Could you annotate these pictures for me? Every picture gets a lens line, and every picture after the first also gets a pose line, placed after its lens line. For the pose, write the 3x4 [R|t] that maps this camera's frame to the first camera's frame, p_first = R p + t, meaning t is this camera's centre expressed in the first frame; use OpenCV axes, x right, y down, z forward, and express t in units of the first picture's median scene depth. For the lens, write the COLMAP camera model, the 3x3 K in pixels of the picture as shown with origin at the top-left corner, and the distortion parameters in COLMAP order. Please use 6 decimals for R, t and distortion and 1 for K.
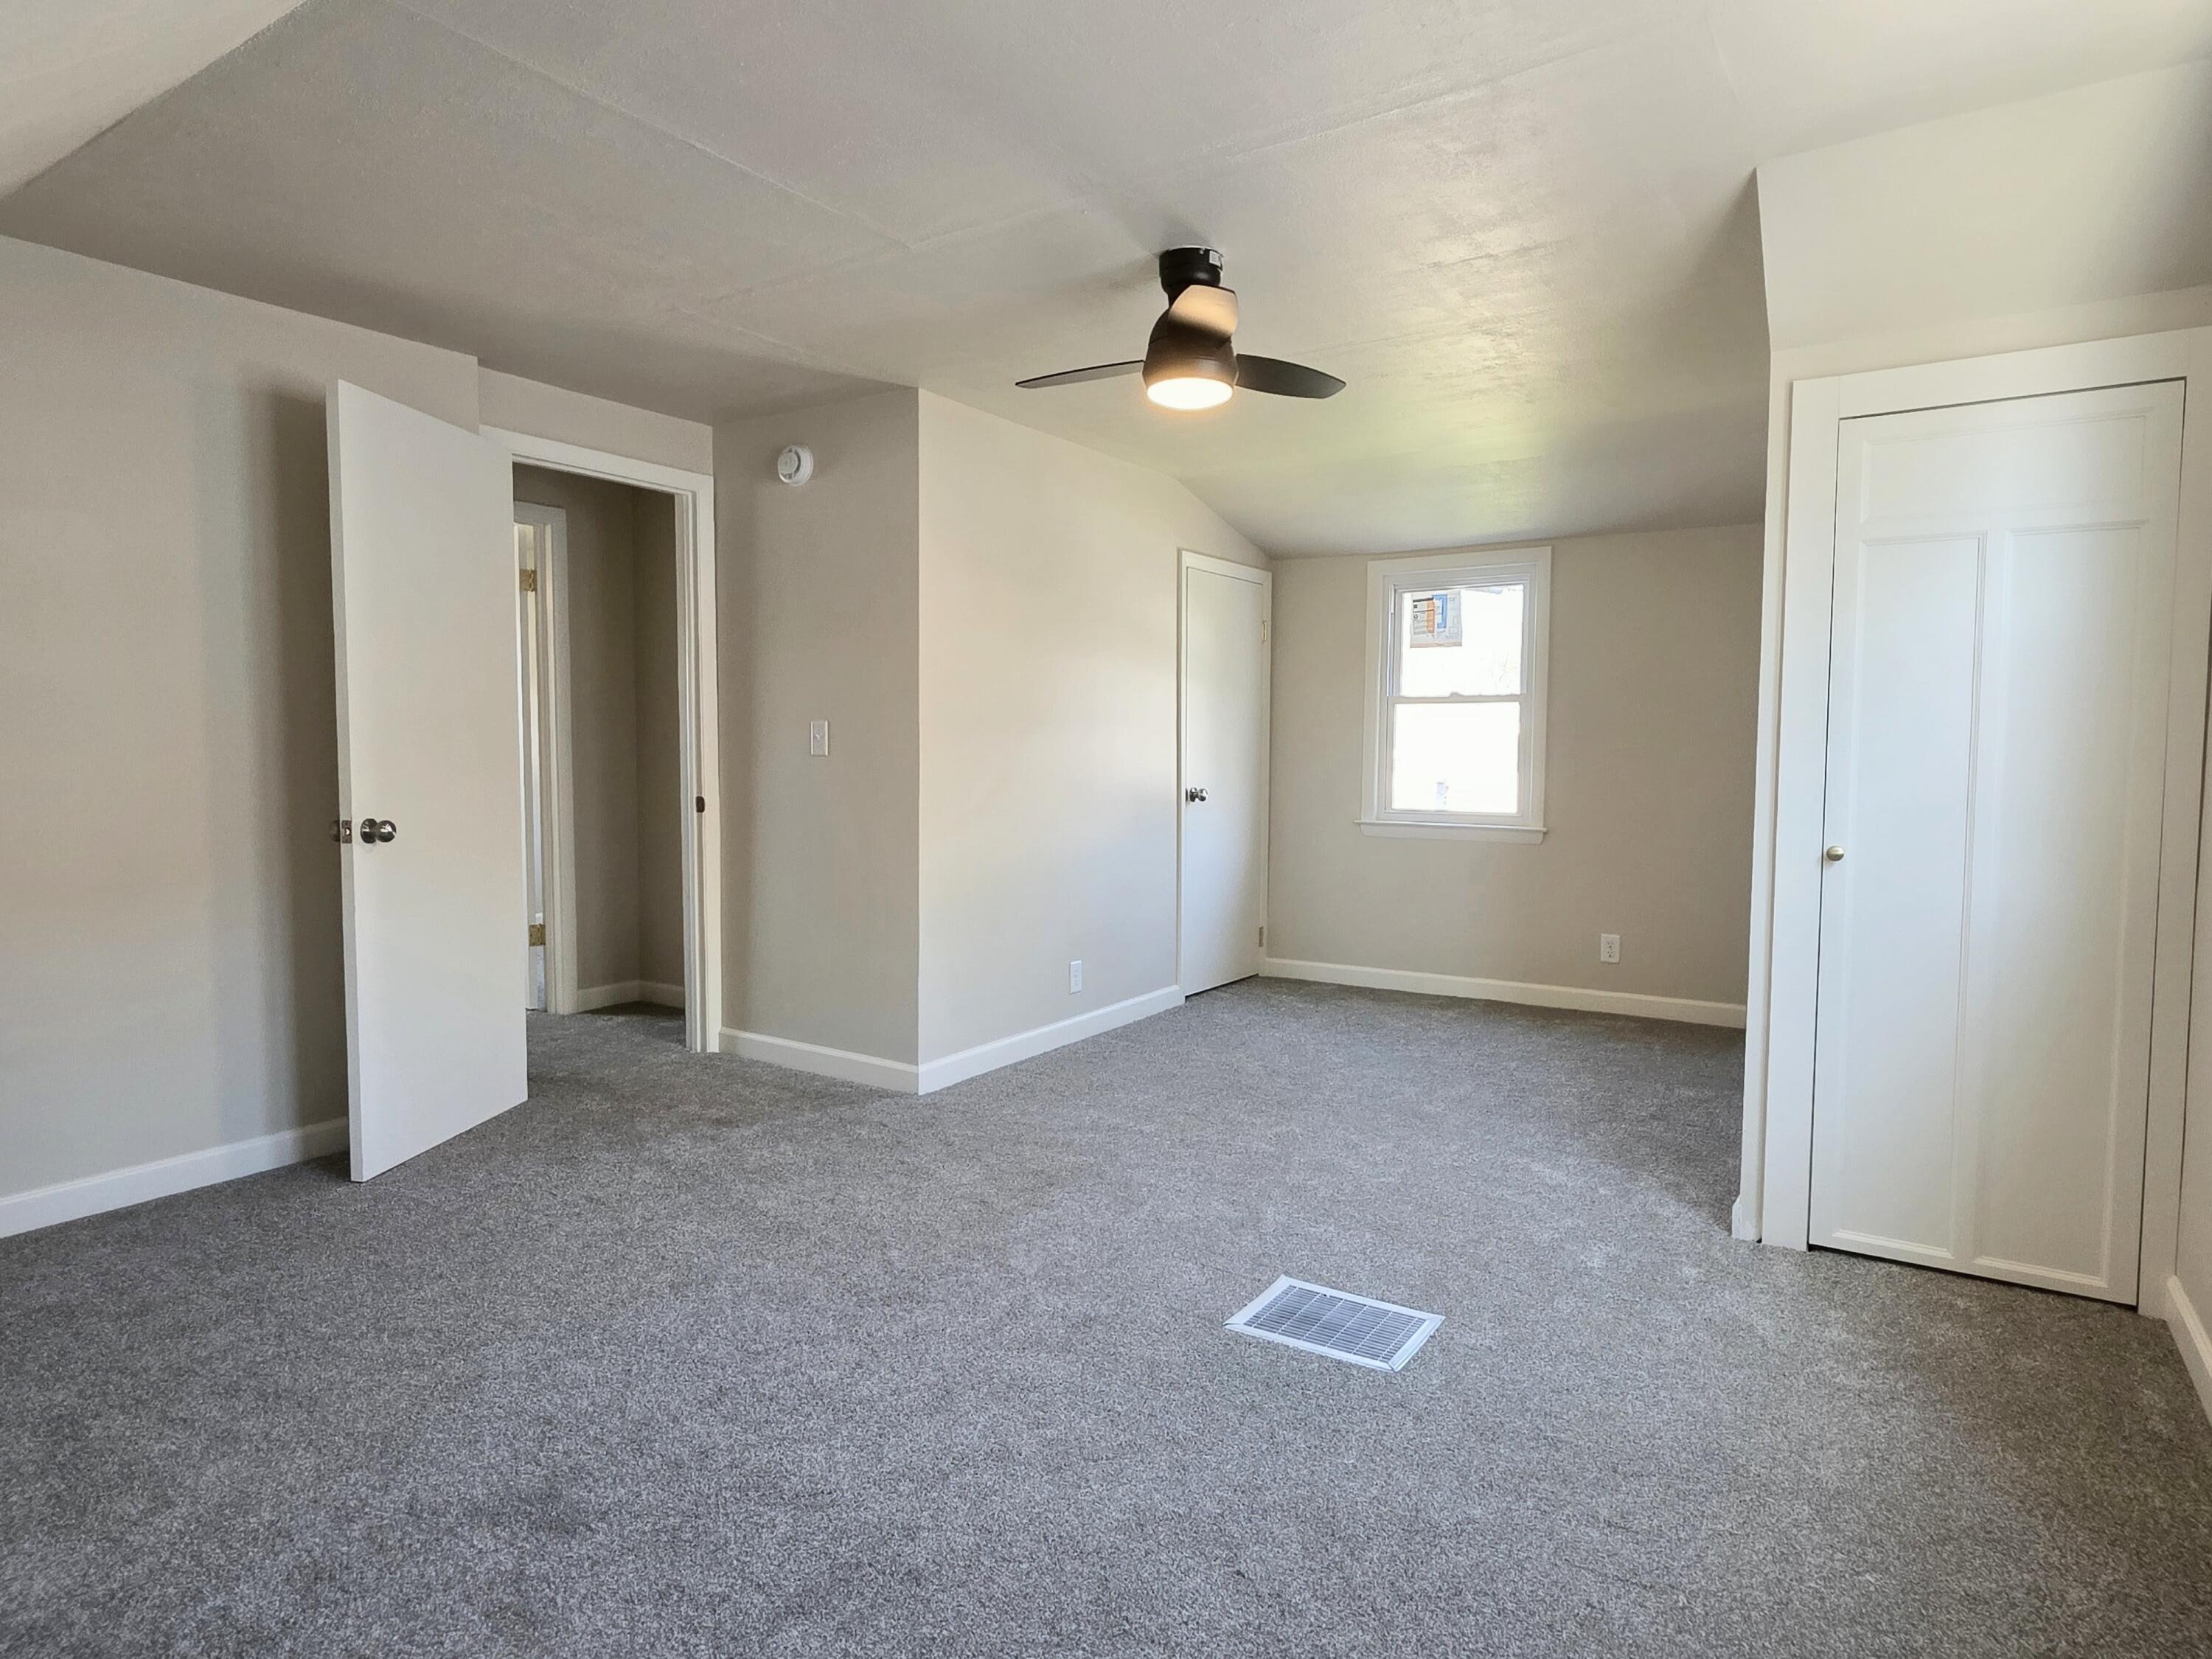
lens RADIAL K [[1276.0, 0, 1104.6], [0, 1276.0, 816.9], [0, 0, 1]] dist [0.000732, -0.001190]
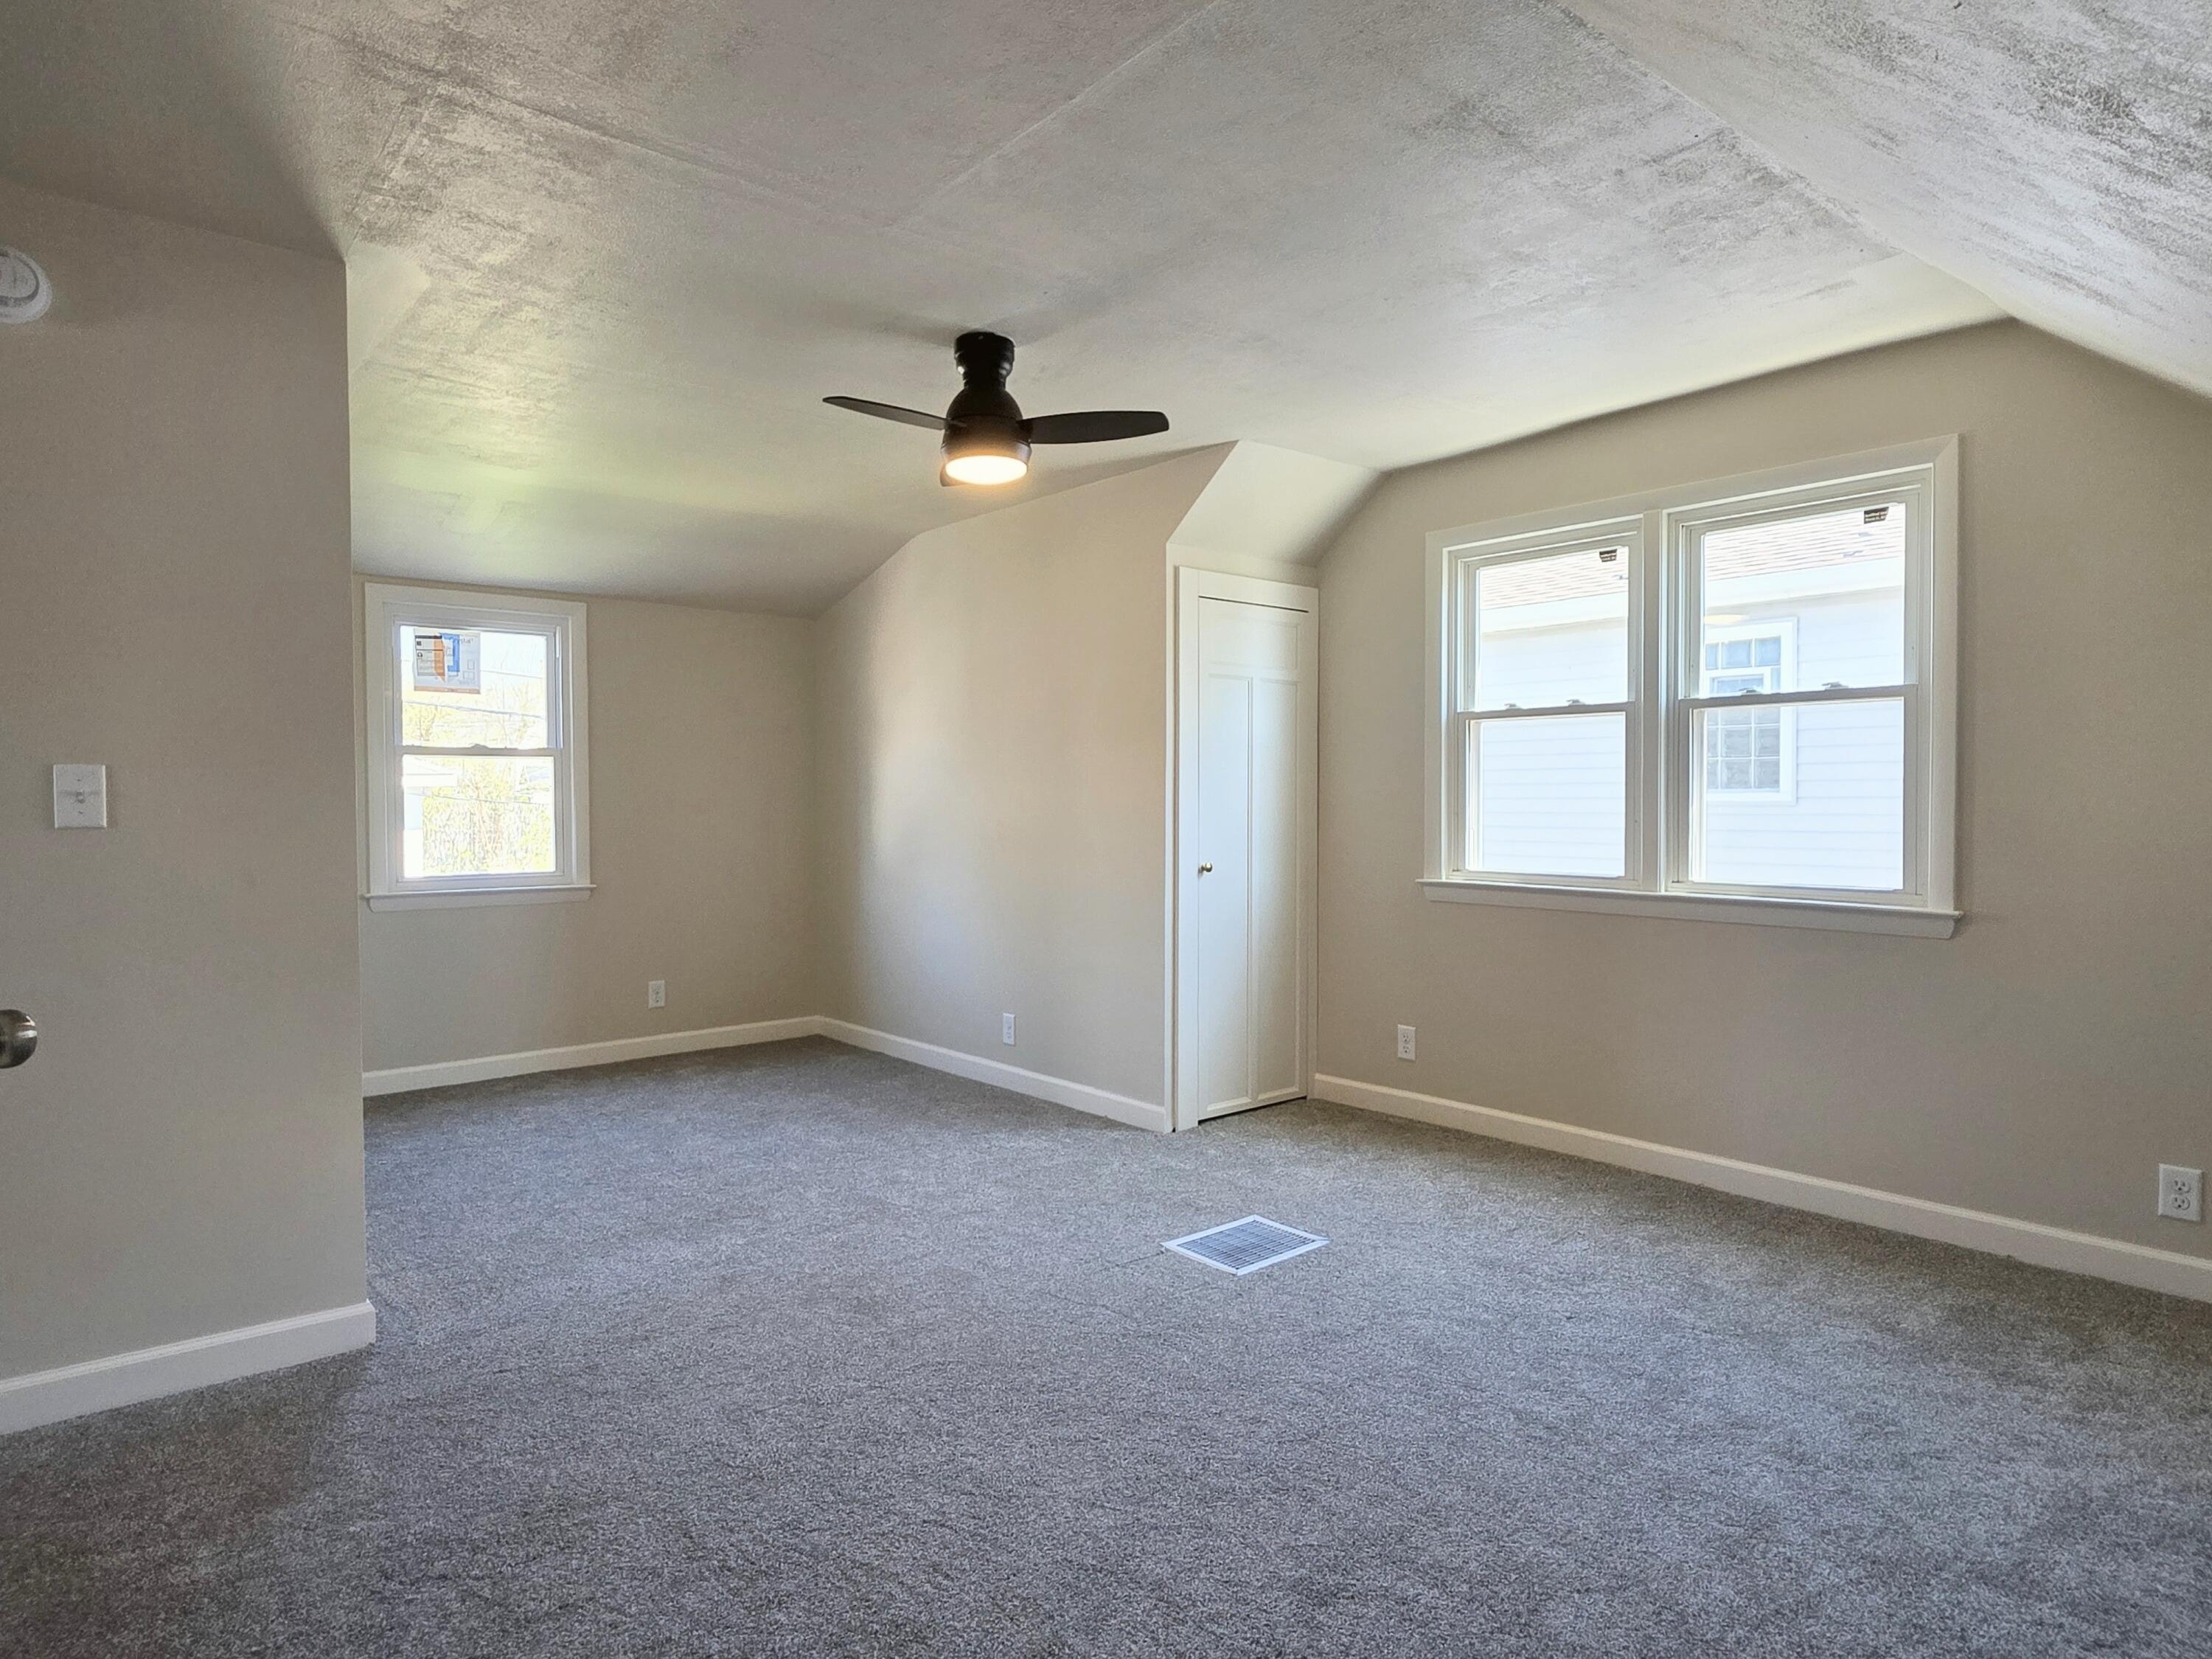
lens RADIAL K [[1276.0, 0, 1104.6], [0, 1276.0, 816.9], [0, 0, 1]] dist [0.000732, -0.001190]
pose [[0.280541, -0.017469, 0.959683, -0.484354], [0.058159, 0.998307, 0.001170, -0.021511], [-0.958078, 0.055486, 0.281082, 0.328514]]
